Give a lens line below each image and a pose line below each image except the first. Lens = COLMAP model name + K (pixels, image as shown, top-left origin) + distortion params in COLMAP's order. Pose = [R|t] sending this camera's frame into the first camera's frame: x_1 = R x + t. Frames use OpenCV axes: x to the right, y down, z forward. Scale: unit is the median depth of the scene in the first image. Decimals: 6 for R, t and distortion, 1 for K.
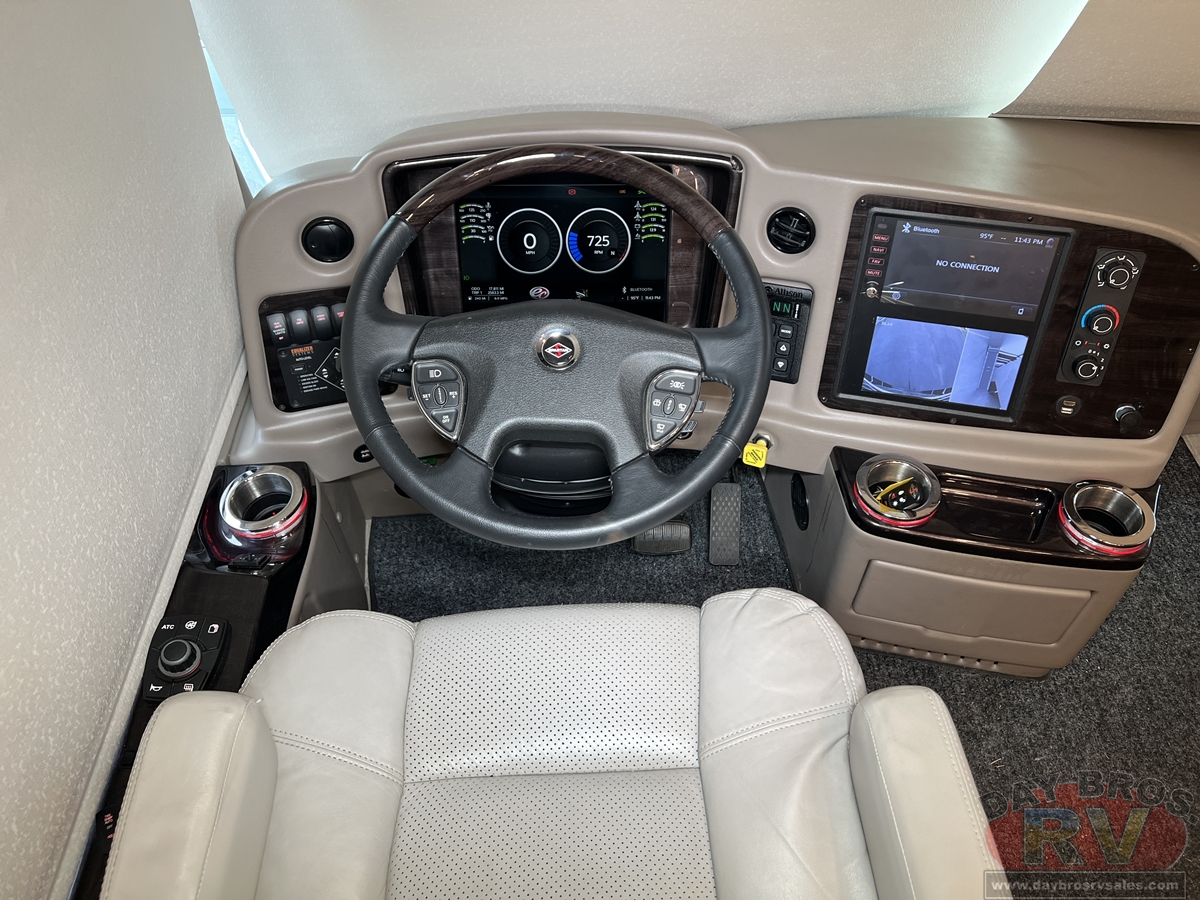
lens RADIAL K [[890.8, 0, 598.5], [0, 890.8, 444.5], [0, 0, 1]] dist [0.051108, -0.068486]
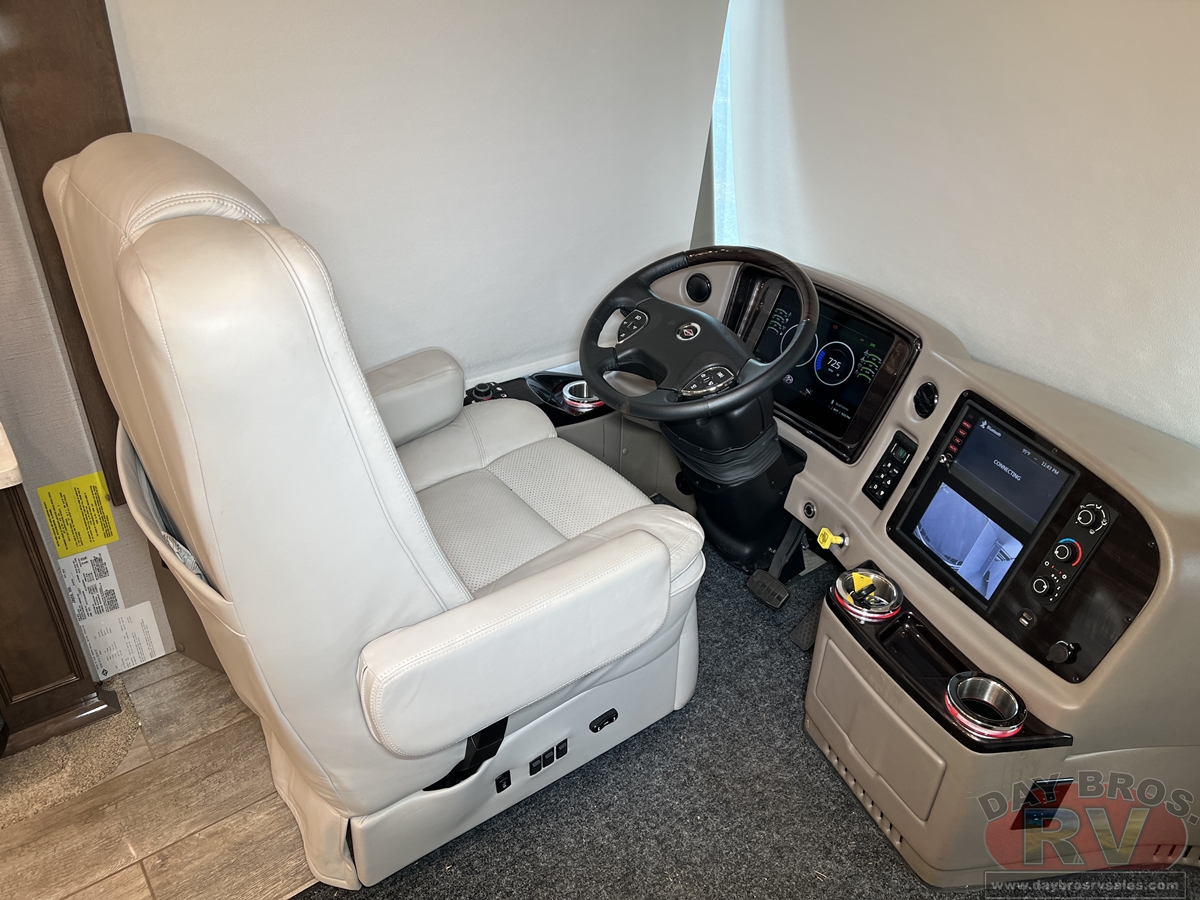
lens RADIAL K [[890.8, 0, 598.5], [0, 890.8, 444.5], [0, 0, 1]] dist [0.051108, -0.068486]
pose [[0.562869, 0.454012, -0.690690, 0.855453], [-0.642526, 0.766000, -0.020102, 0.150831], [0.519942, 0.455101, 0.722872, -0.197234]]
